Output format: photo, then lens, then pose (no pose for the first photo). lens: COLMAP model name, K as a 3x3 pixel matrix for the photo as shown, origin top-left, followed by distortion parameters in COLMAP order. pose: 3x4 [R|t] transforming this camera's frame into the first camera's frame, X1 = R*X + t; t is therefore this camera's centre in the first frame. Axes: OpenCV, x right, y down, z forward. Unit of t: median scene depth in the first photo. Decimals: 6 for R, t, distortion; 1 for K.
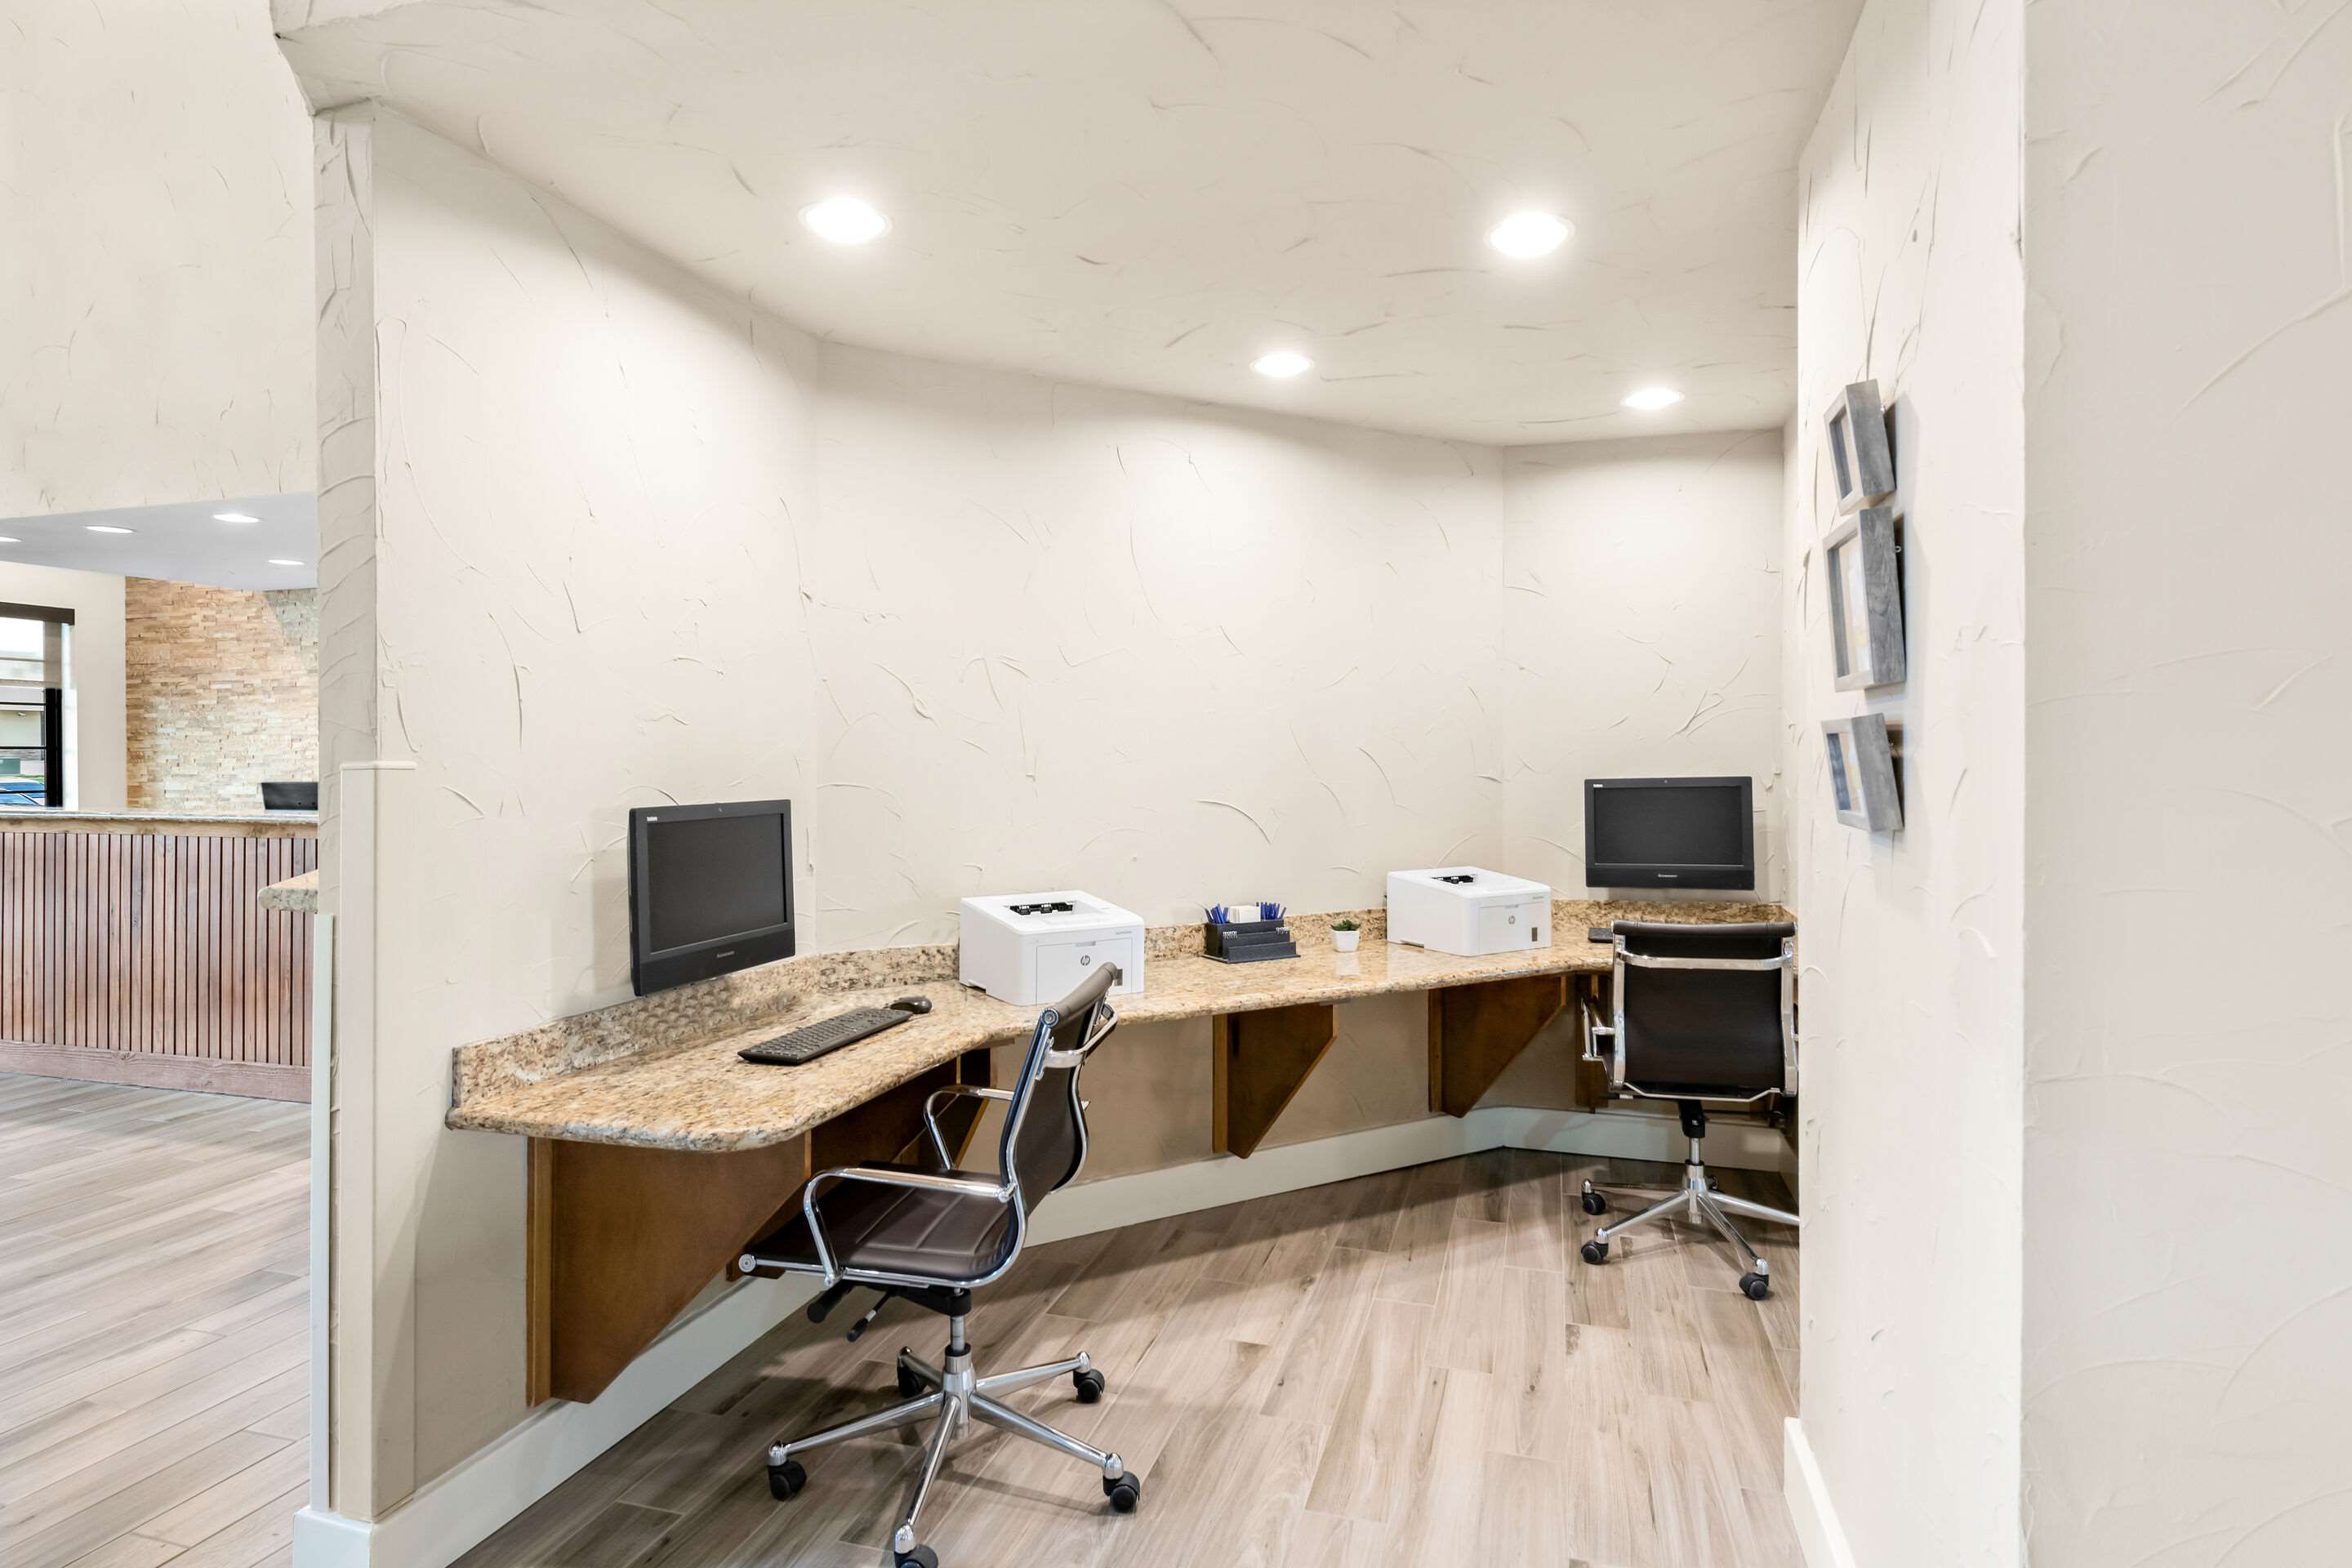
lens RADIAL K [[1235.0, 0, 1178.3], [0, 1235.0, 759.6], [0, 0, 1]] dist [0.030468, 0.000431]
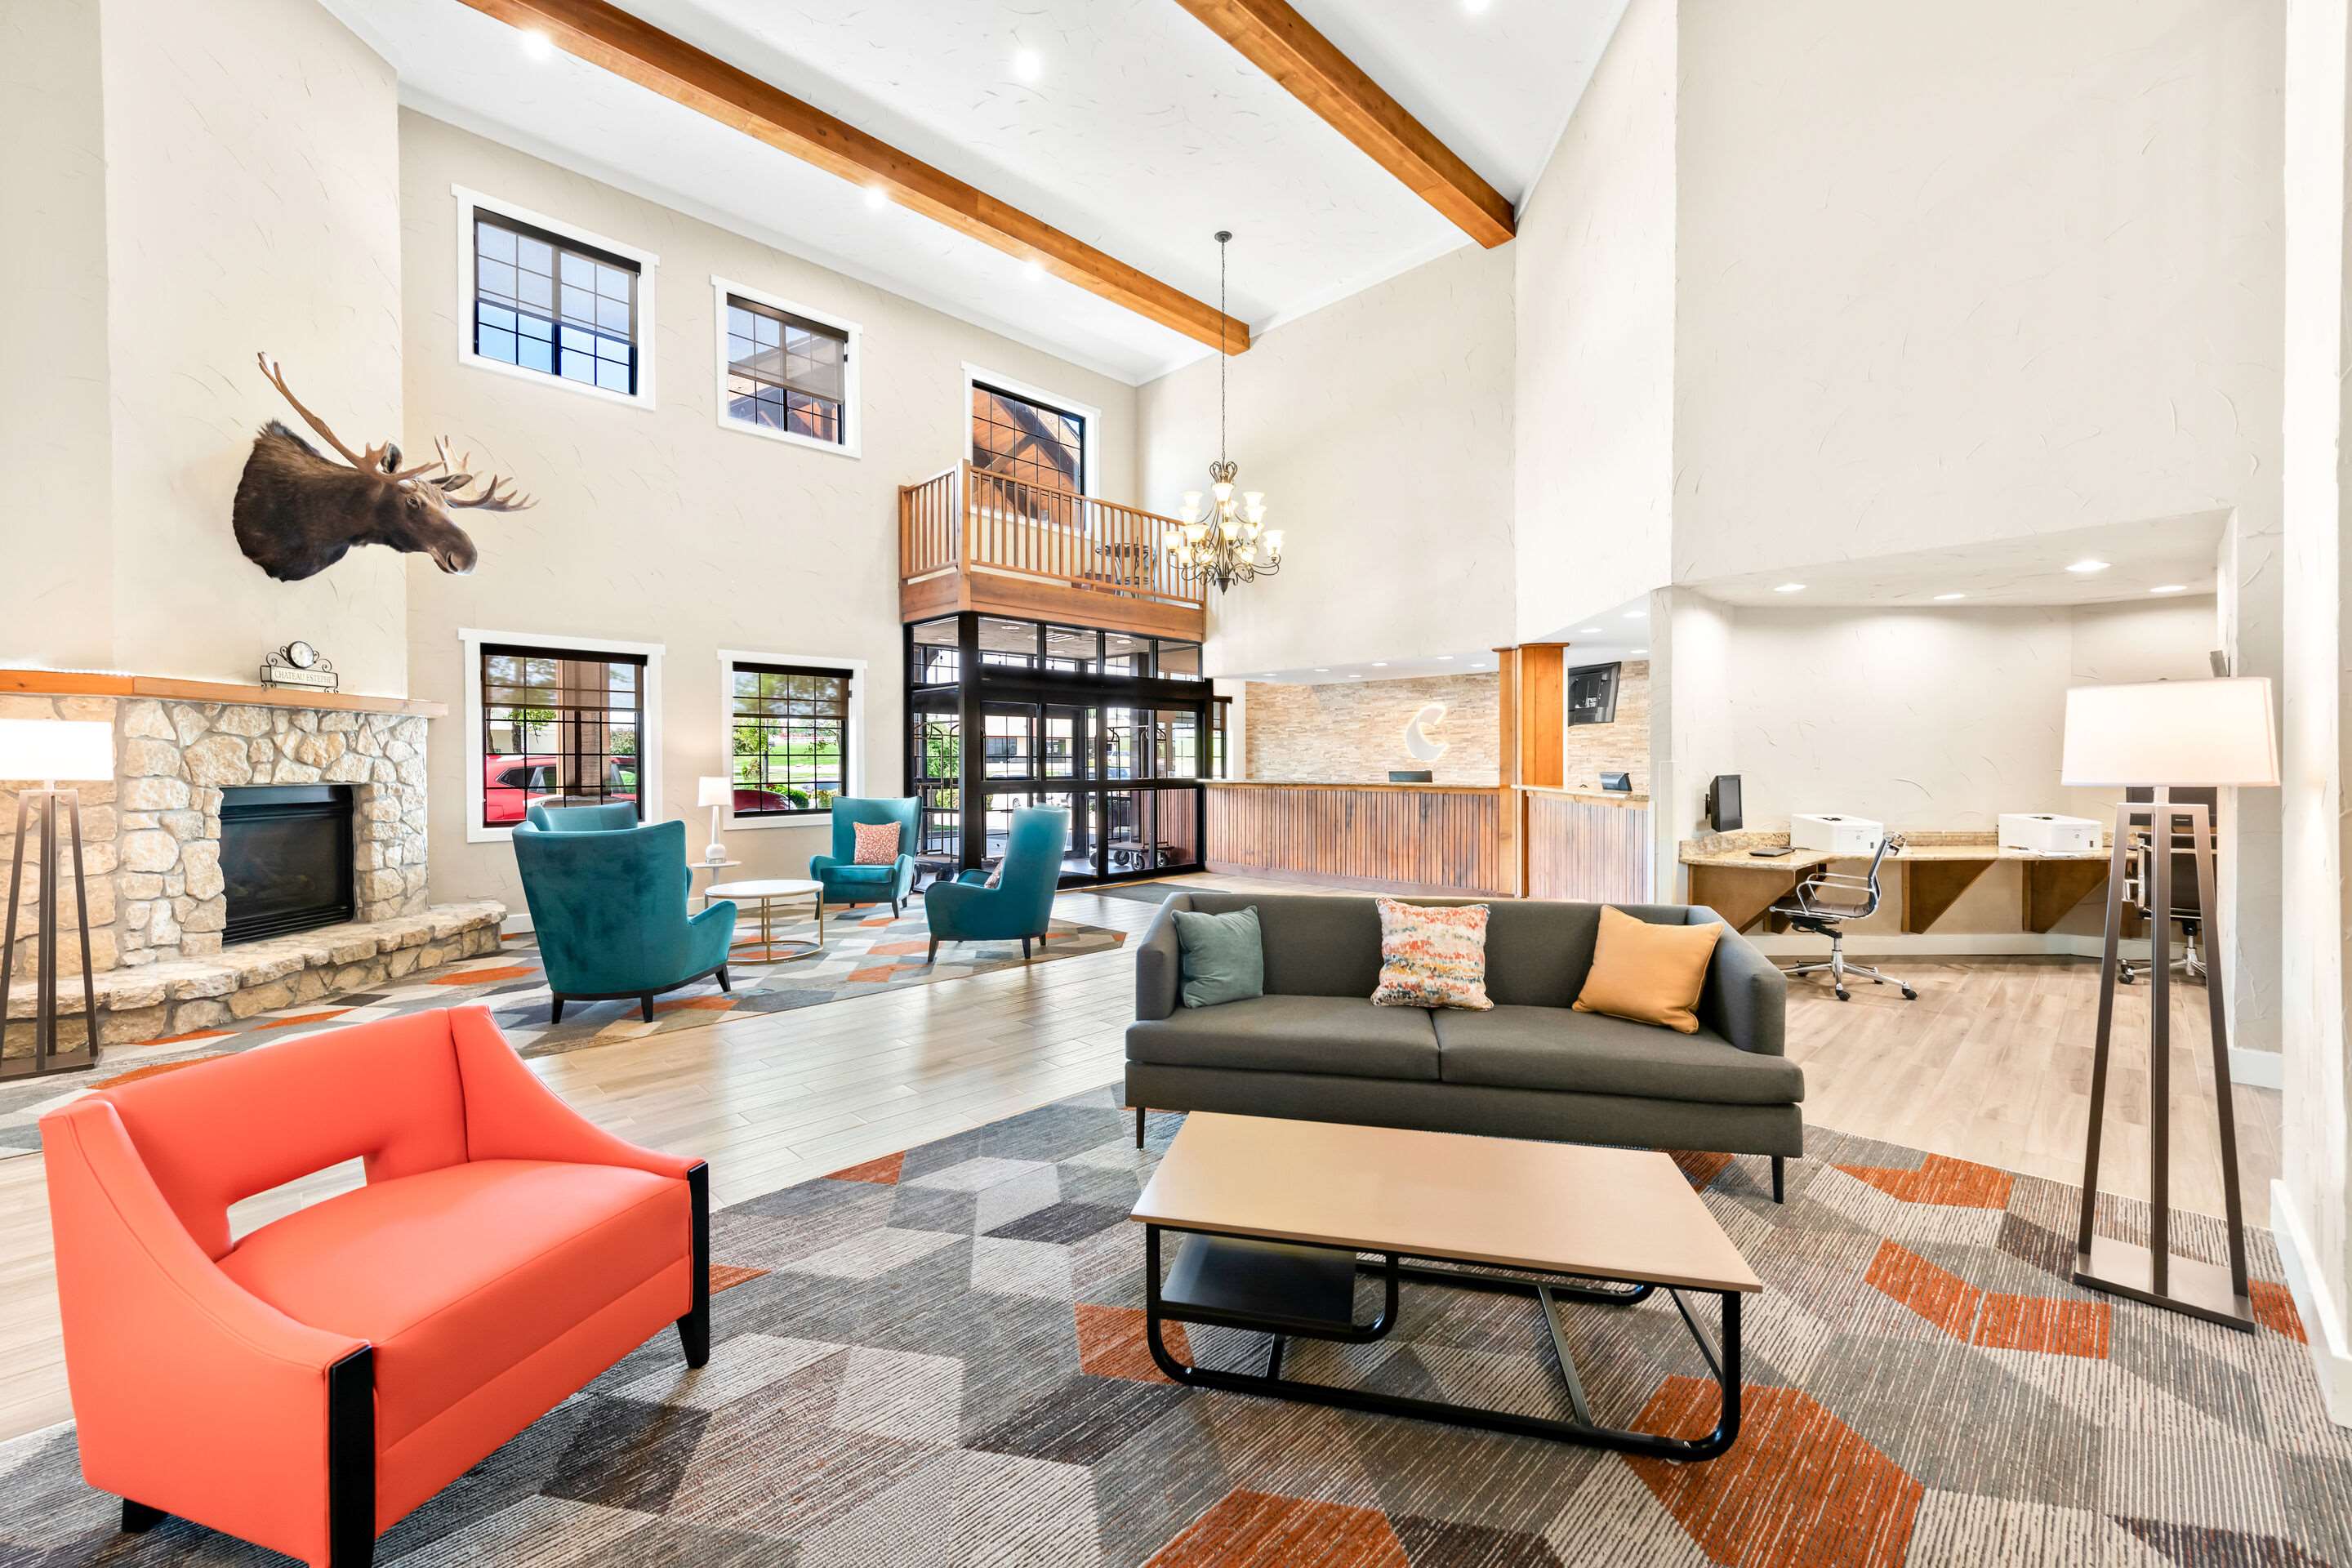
lens RADIAL K [[936.5, 0, 1185.5], [0, 936.5, 765.4], [0, 0, 1]] dist [0.012634, -0.001196]
pose [[0.883934, -0.000172, -0.467611, -0.222157], [0.001458, 0.999996, 0.002388, 0.002102], [0.467609, -0.002792, 0.883931, -0.791016]]
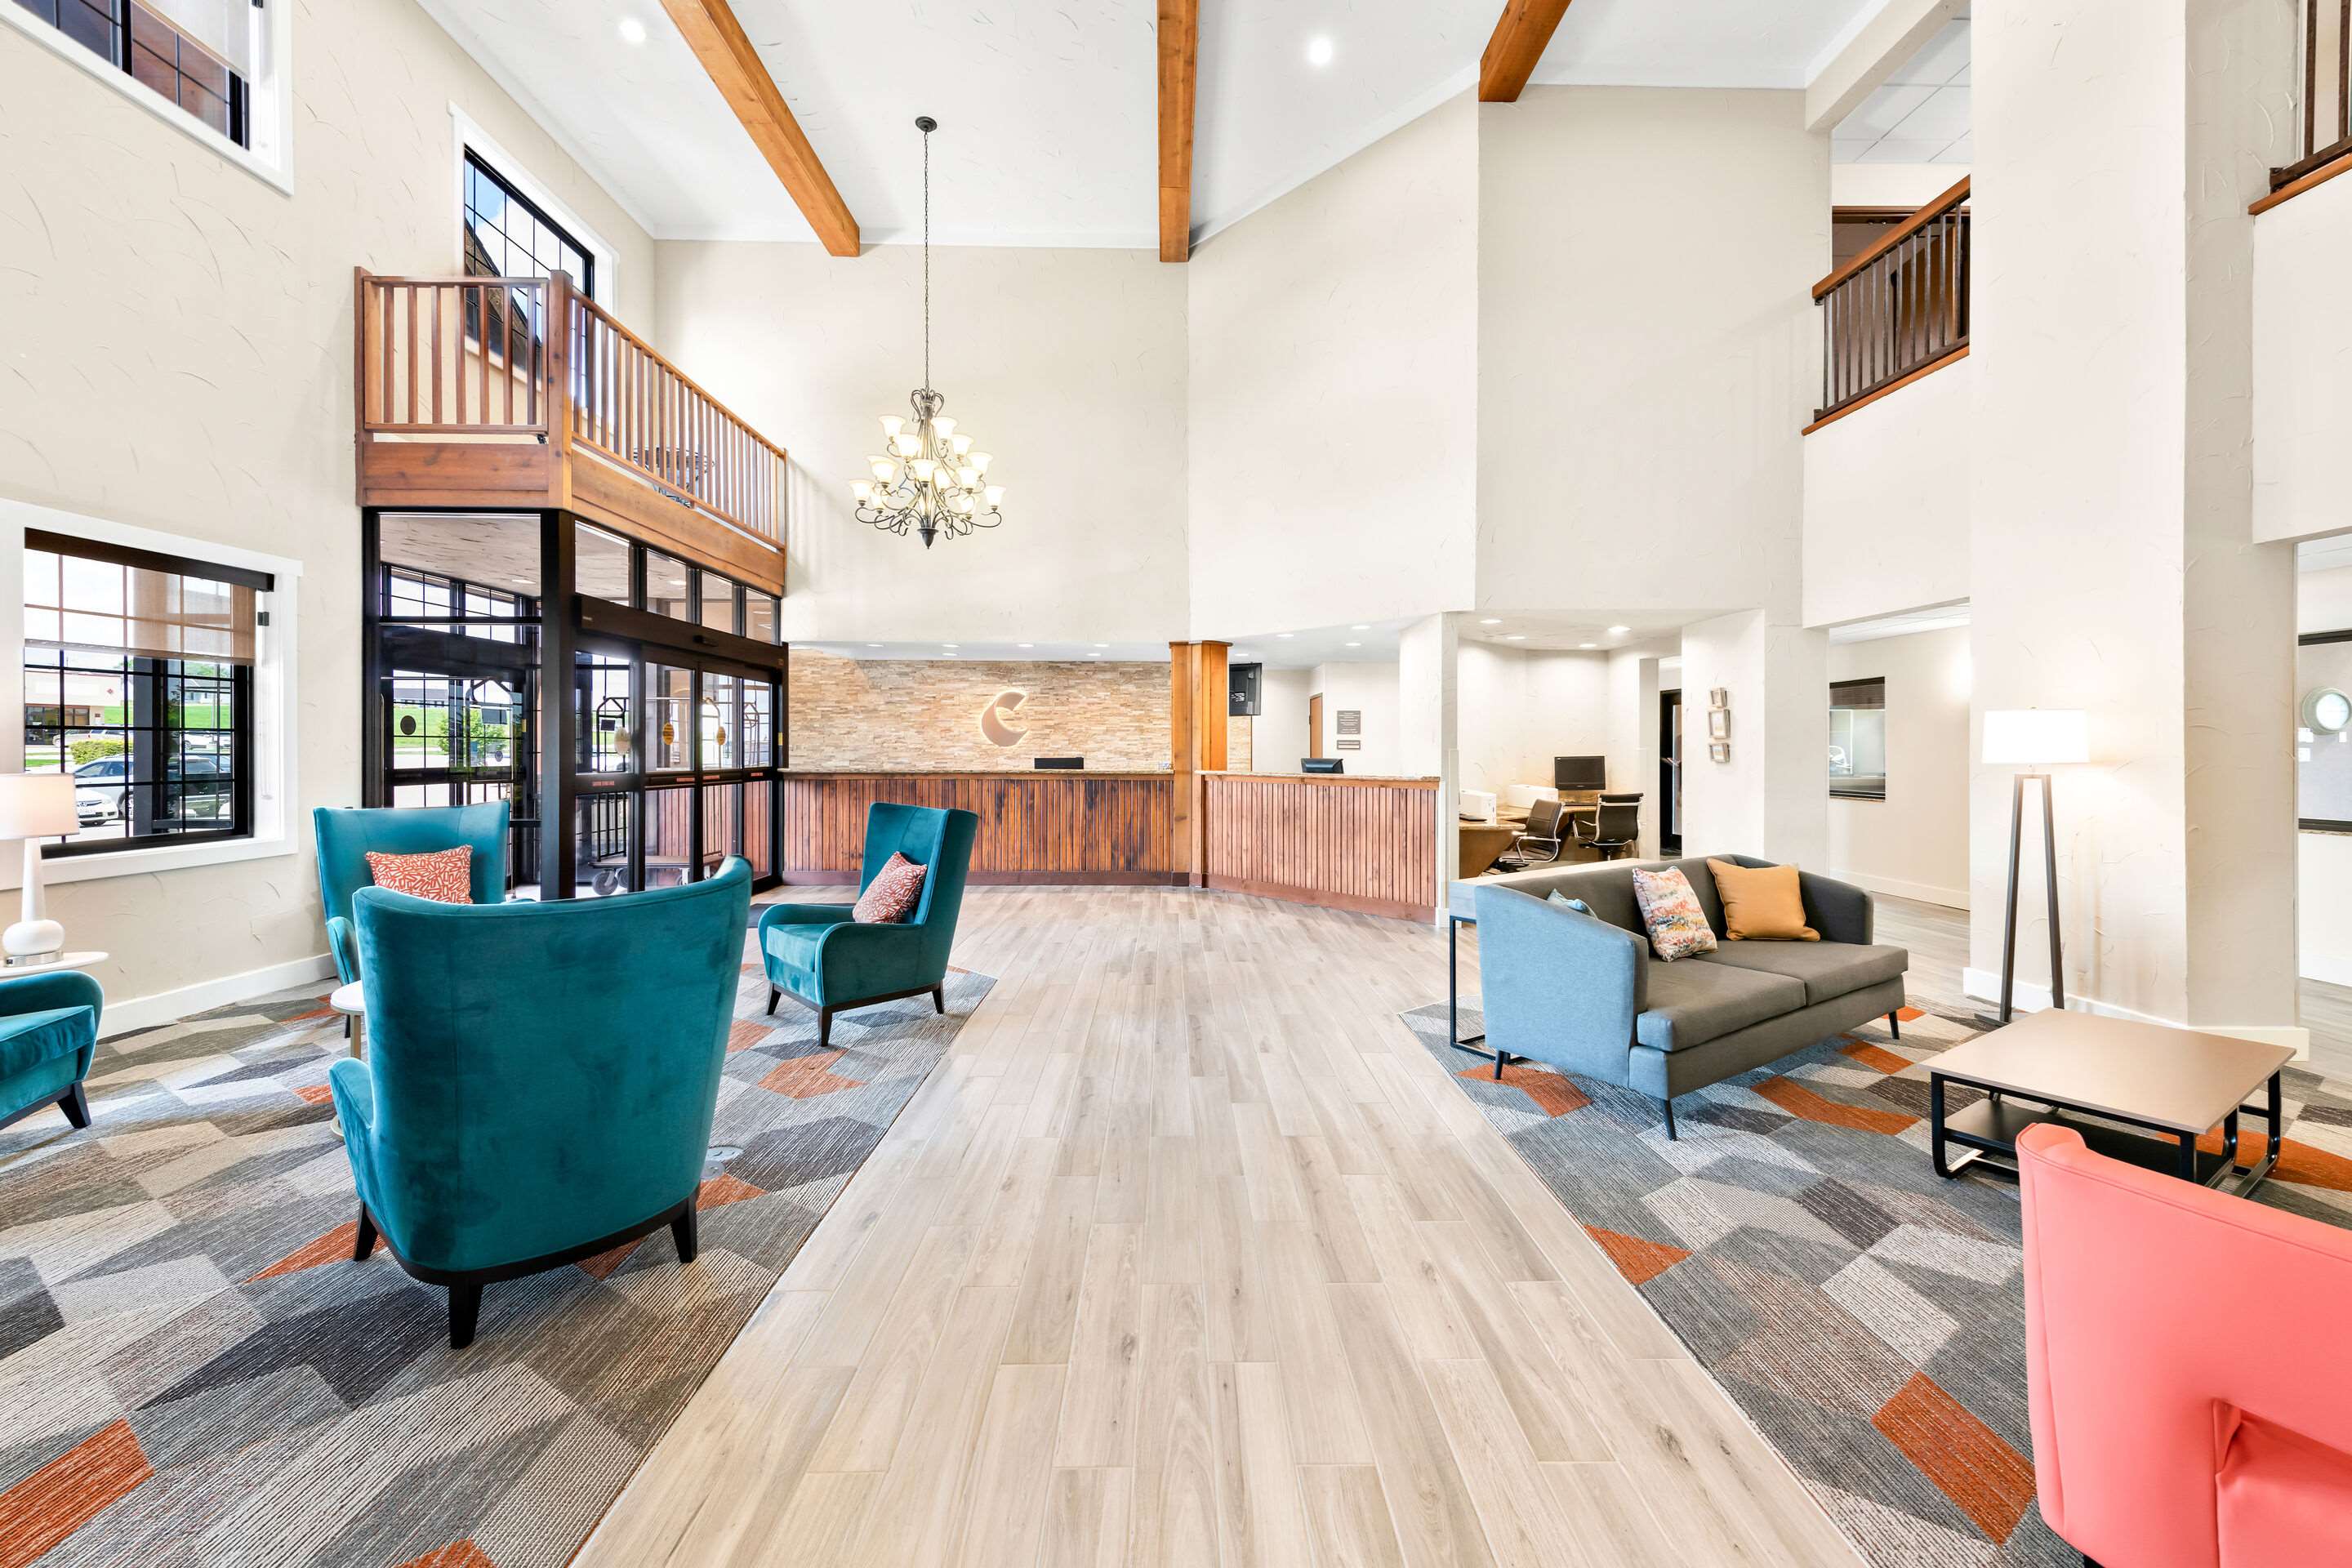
lens RADIAL K [[936.5, 0, 1190.4], [0, 936.5, 750.4], [0, 0, 1]] dist [0.012634, -0.001196]
pose [[0.947831, 0.003206, 0.318756, -0.998565], [-0.003697, 0.999993, 0.000935, 0.001438], [-0.318751, -0.002065, 0.947836, -0.745809]]
